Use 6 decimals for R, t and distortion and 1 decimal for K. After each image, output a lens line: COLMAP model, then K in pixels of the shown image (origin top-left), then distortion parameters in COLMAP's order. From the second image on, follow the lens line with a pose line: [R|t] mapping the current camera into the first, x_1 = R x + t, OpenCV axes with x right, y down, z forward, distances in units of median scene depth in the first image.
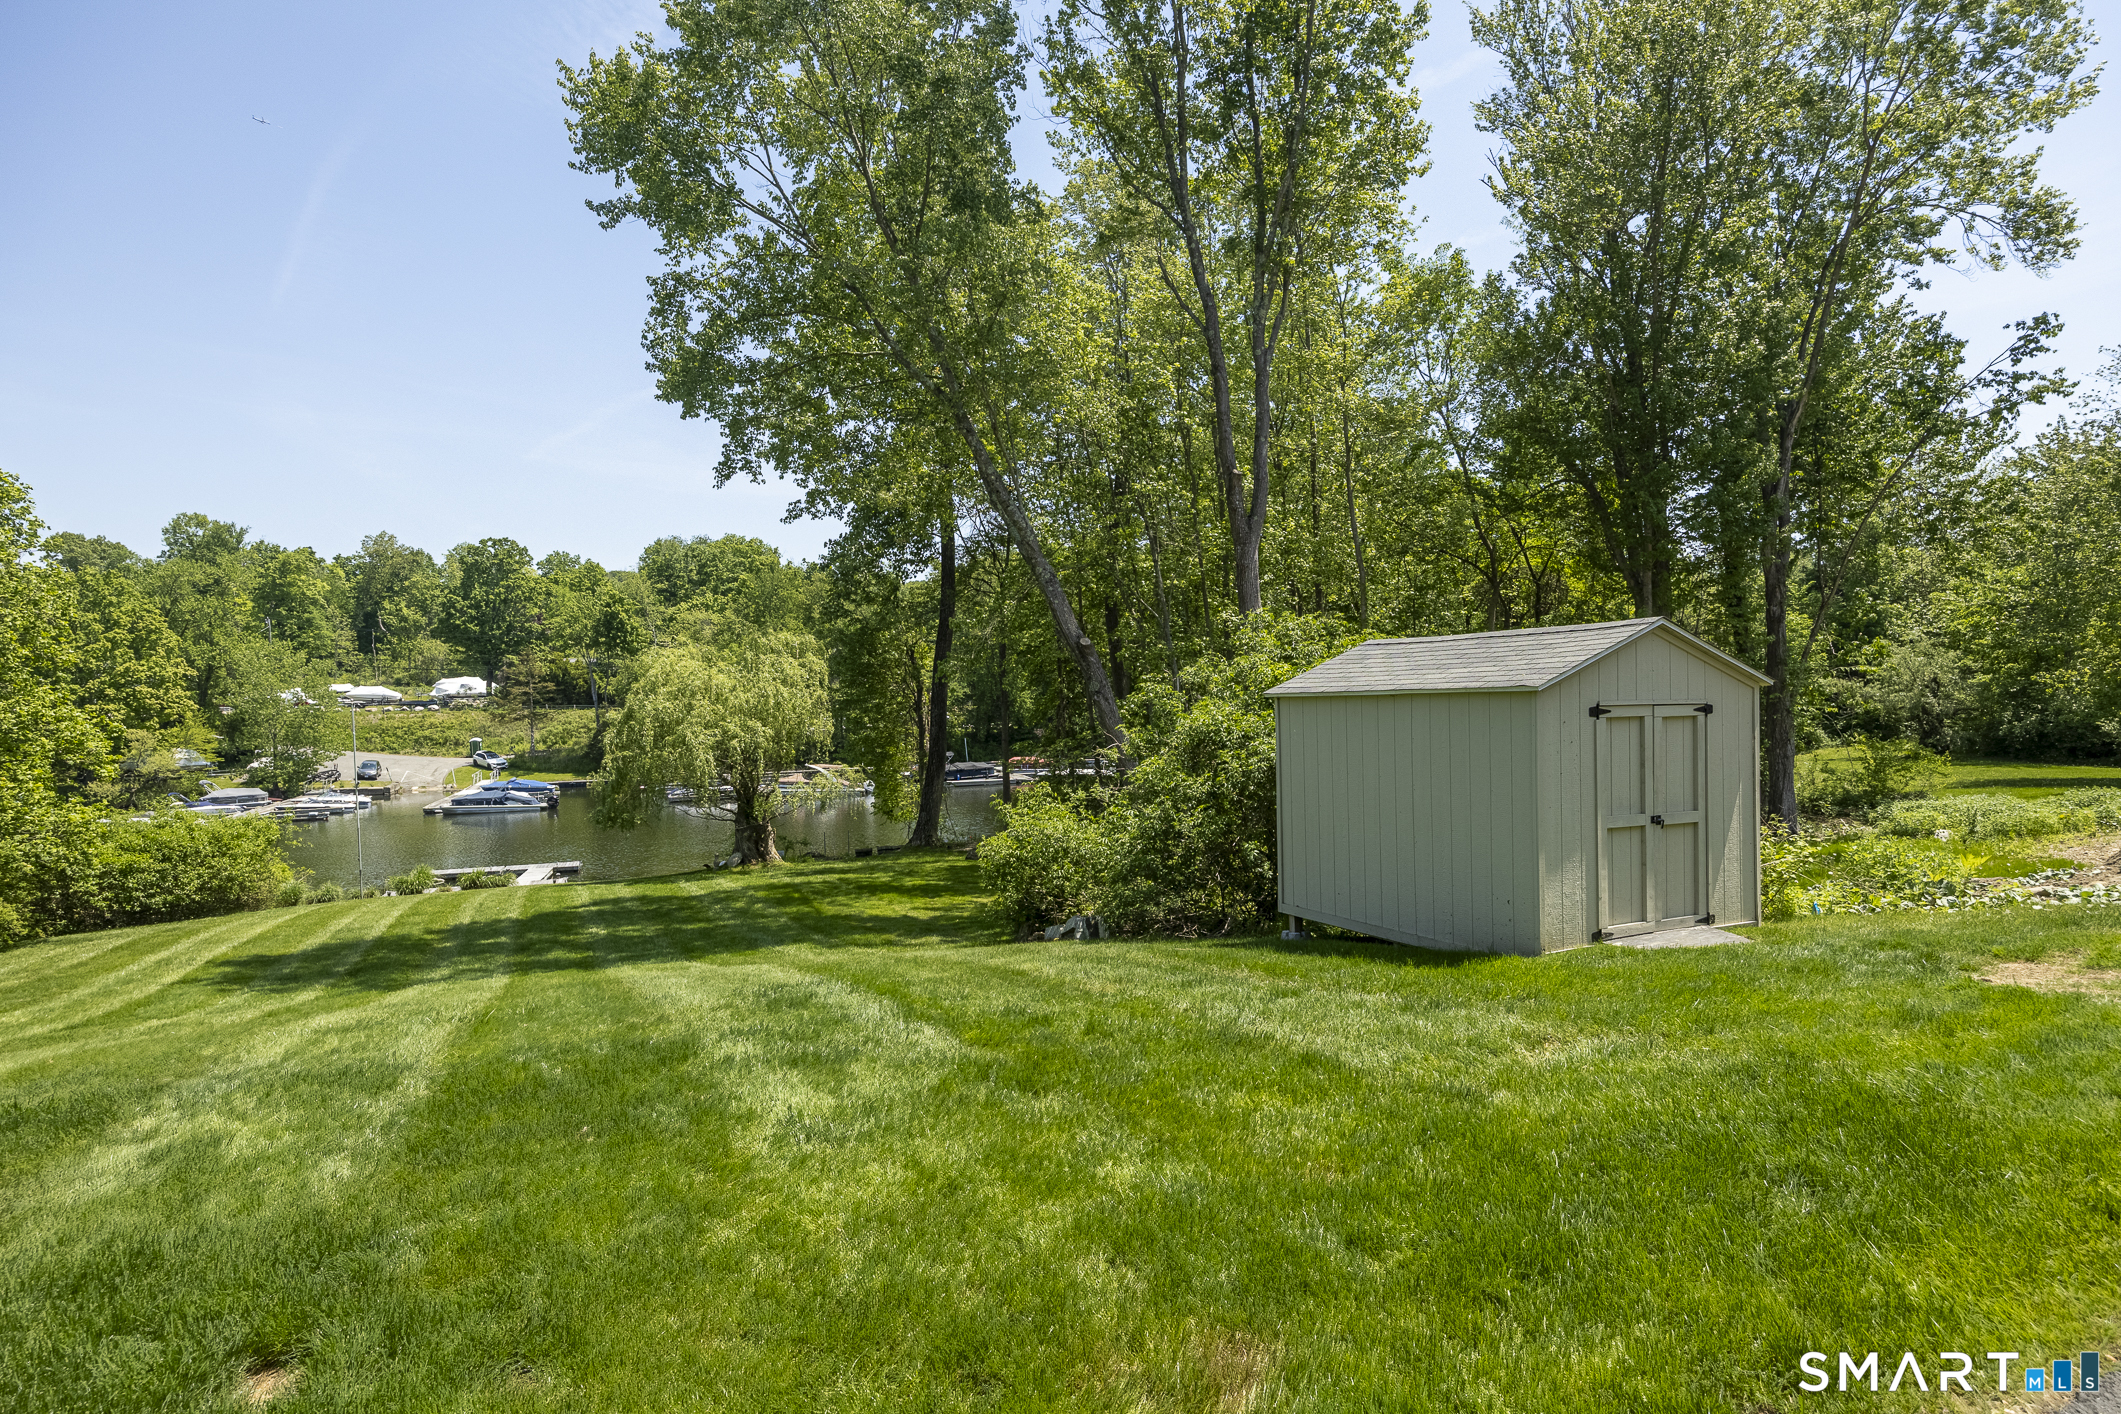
lens RADIAL K [[1147.2, 0, 1061.8], [0, 1147.2, 708.2], [0, 0, 1]] dist [-0.005933, -0.001130]
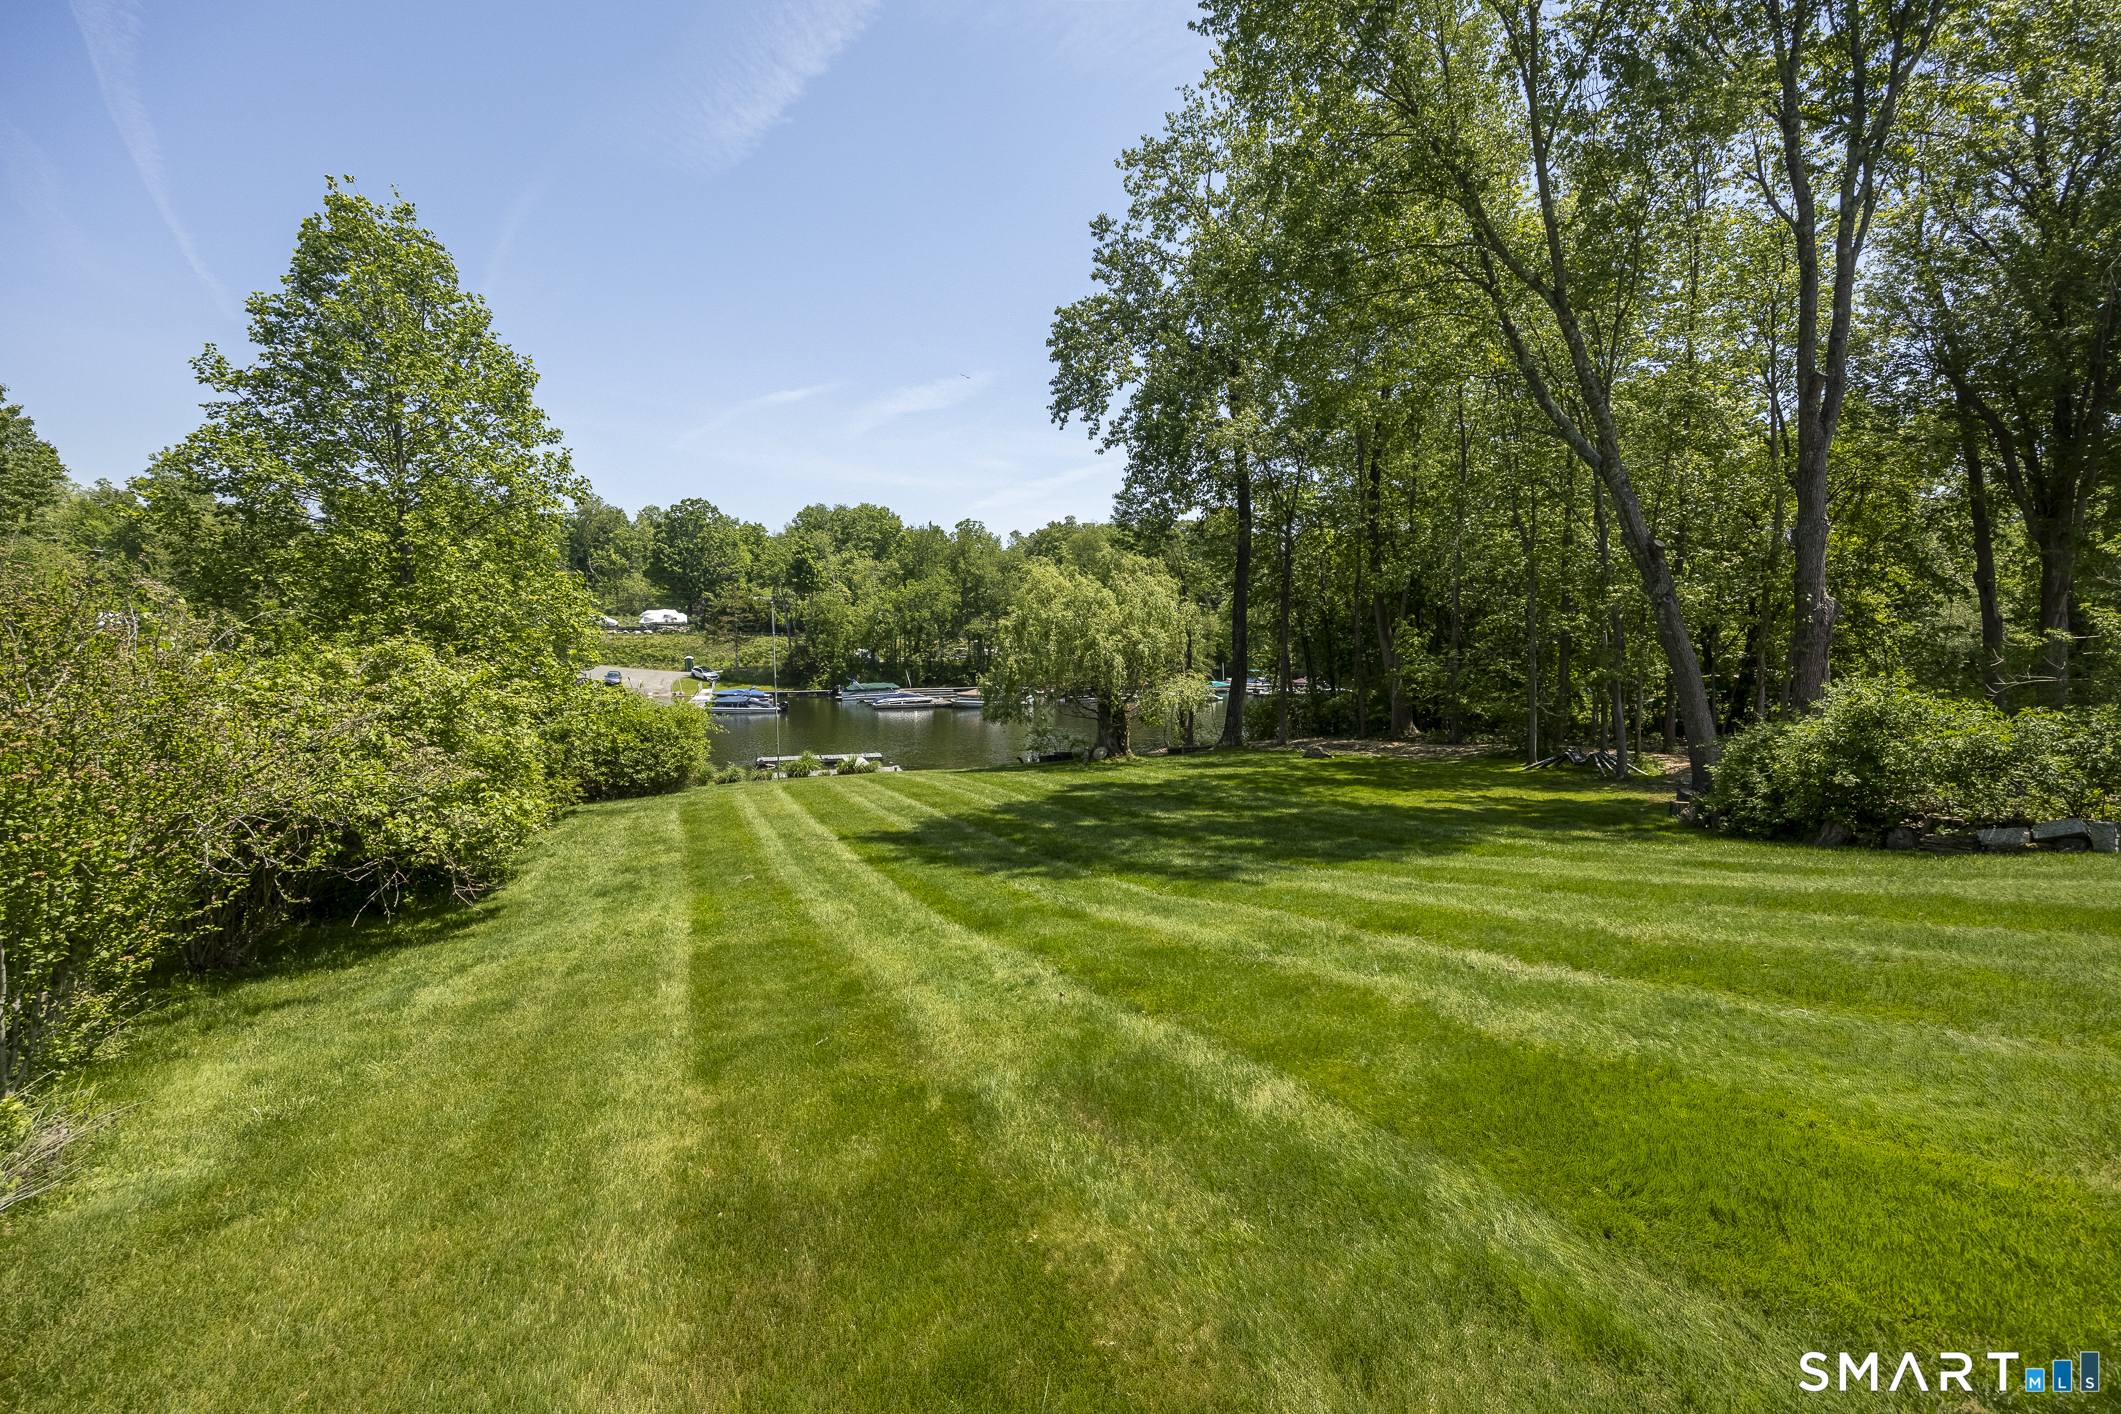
lens RADIAL K [[857.3, 0, 1060.4], [0, 857.3, 708.7], [0, 0, 1]] dist [0.002009, 0.000010]
pose [[0.999656, 0.026010, 0.003431, -0.094066], [-0.026181, 0.997436, 0.066606, 0.009288], [-0.001690, -0.066673, 0.997773, 0.043825]]
